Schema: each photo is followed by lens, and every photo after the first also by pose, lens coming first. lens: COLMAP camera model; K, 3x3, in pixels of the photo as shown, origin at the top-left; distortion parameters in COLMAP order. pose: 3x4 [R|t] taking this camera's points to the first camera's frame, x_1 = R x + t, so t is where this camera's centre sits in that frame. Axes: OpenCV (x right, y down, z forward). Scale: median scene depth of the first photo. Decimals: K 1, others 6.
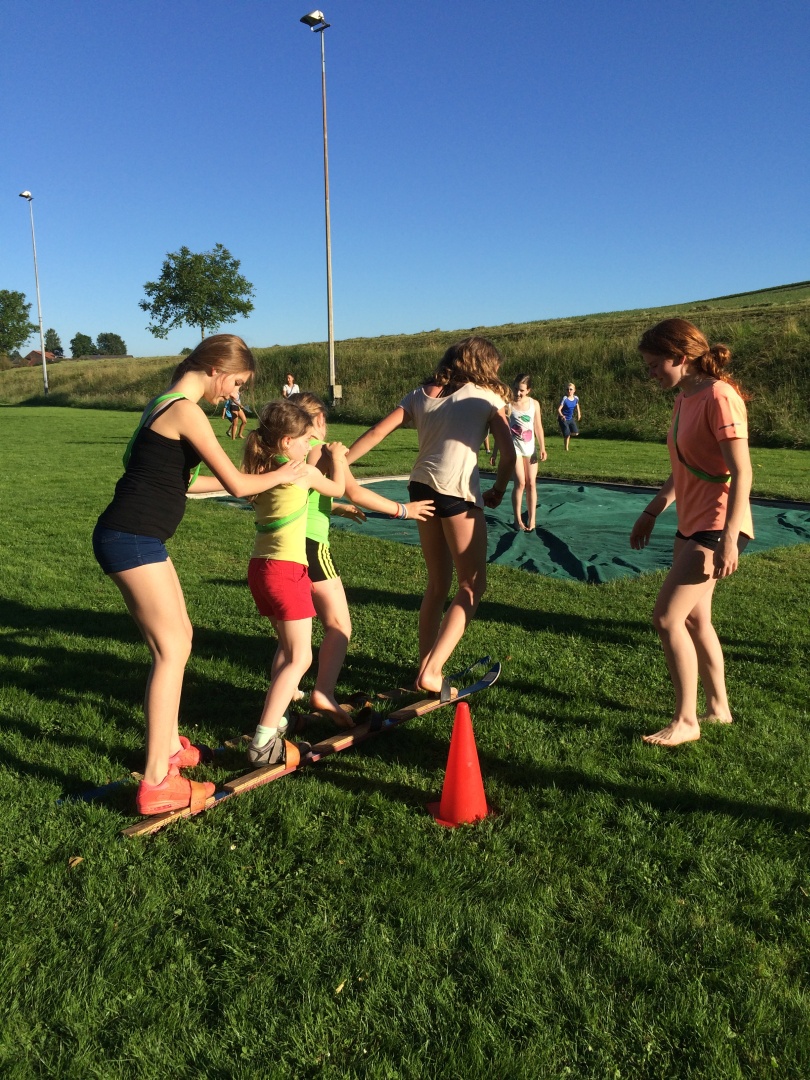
lens RADIAL K [[929.2, 0, 406.6], [0, 929.2, 526.1], [0, 0, 1]] dist [0.089334, -0.121484]
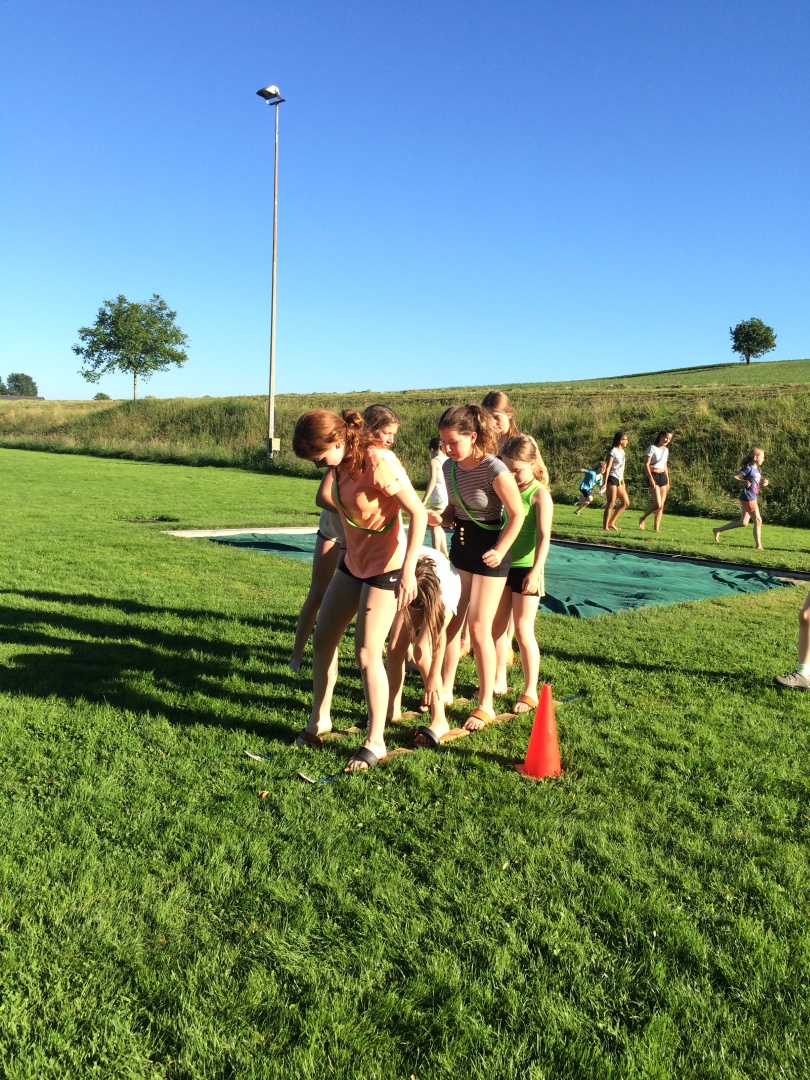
lens RADIAL K [[929.2, 0, 406.6], [0, 929.2, 526.1], [0, 0, 1]] dist [0.089334, -0.121484]
pose [[0.993898, 0.043030, 0.101566, -0.124532], [-0.036640, 0.997279, -0.063963, 0.025873], [-0.104042, 0.059852, 0.992770, -0.133049]]
